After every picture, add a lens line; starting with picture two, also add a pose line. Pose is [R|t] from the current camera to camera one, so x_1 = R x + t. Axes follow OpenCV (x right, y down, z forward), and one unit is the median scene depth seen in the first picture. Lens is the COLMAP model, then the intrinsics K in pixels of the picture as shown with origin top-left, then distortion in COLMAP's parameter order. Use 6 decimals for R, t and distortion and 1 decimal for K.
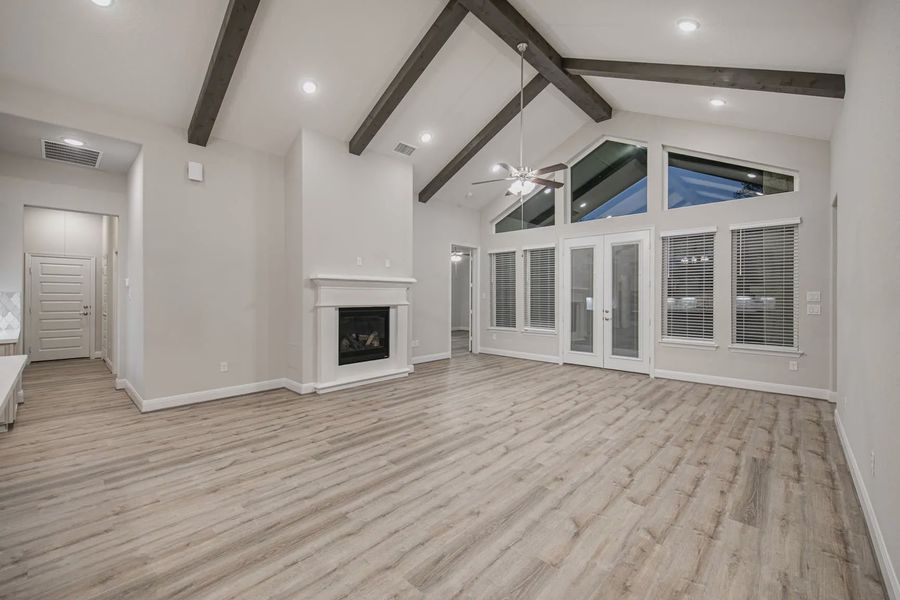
lens RADIAL K [[367.1, 0, 449.5], [0, 367.1, 298.3], [0, 0, 1]] dist [-0.001927, -0.000796]
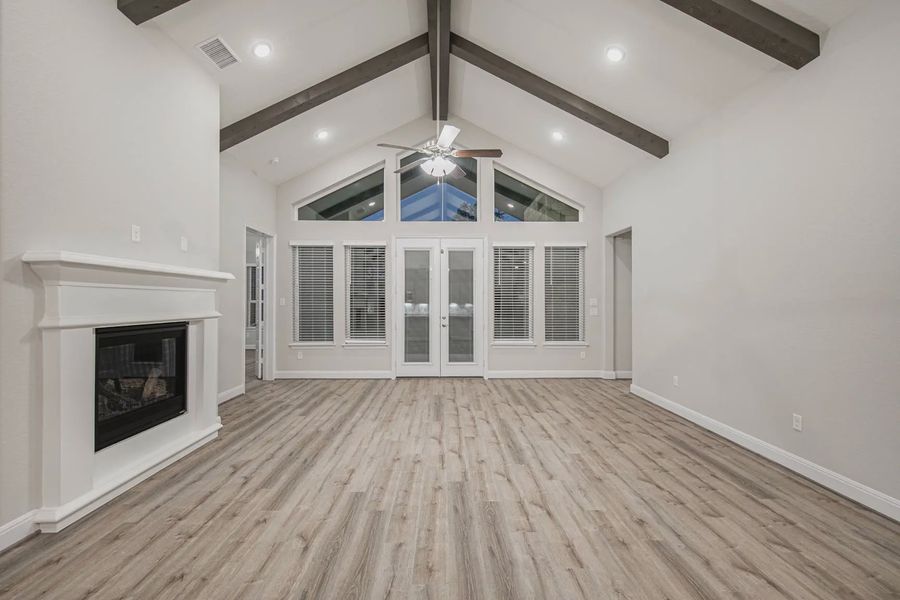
lens RADIAL K [[375.0, 0, 465.7], [0, 375.0, 303.1], [0, 0, 1]] dist [0.000291, -0.000666]
pose [[0.718704, -0.003179, 0.695309, -0.275333], [0.003977, 0.999992, 0.000462, -0.004021], [-0.695305, 0.002434, 0.718710, 0.313030]]
